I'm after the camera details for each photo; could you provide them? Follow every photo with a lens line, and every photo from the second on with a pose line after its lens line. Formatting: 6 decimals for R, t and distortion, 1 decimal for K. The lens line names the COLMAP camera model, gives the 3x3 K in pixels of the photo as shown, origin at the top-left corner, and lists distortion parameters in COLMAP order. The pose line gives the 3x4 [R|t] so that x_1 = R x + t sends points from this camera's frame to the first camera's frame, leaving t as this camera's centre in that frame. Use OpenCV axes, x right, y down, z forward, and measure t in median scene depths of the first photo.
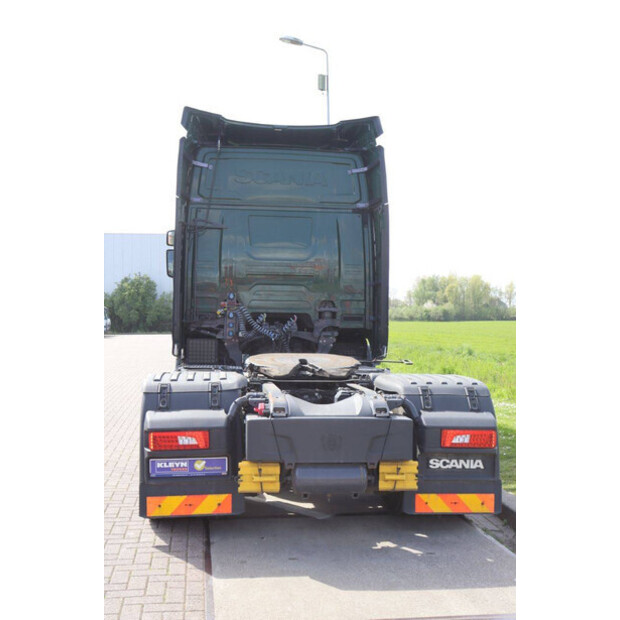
lens RADIAL K [[721.5, 0, 310.0], [0, 721.5, 310.0], [0, 0, 1]] dist [-0.006789, 0.023521]
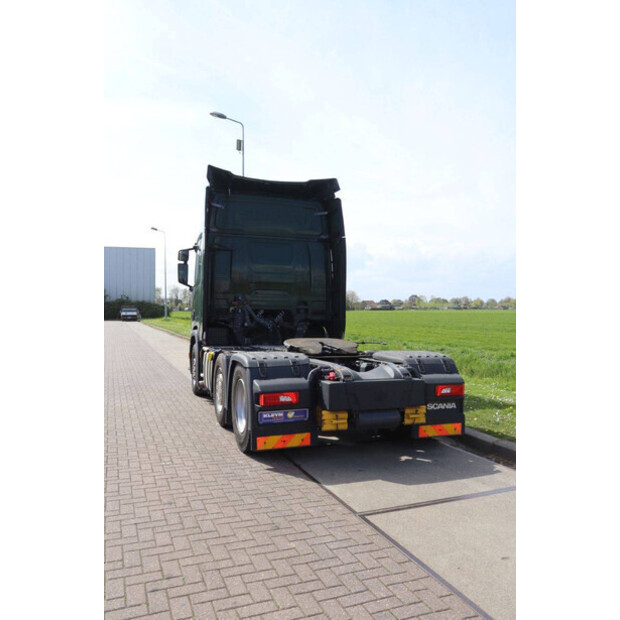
lens RADIAL K [[512.7, 0, 310.0], [0, 512.7, 310.0], [0, 0, 1]] dist [-0.162423, 0.150751]
pose [[0.973999, 0.001674, 0.226546, -0.342274], [-0.004848, 0.999898, 0.013453, -0.015868], [-0.226500, -0.014201, 0.973908, -0.033227]]
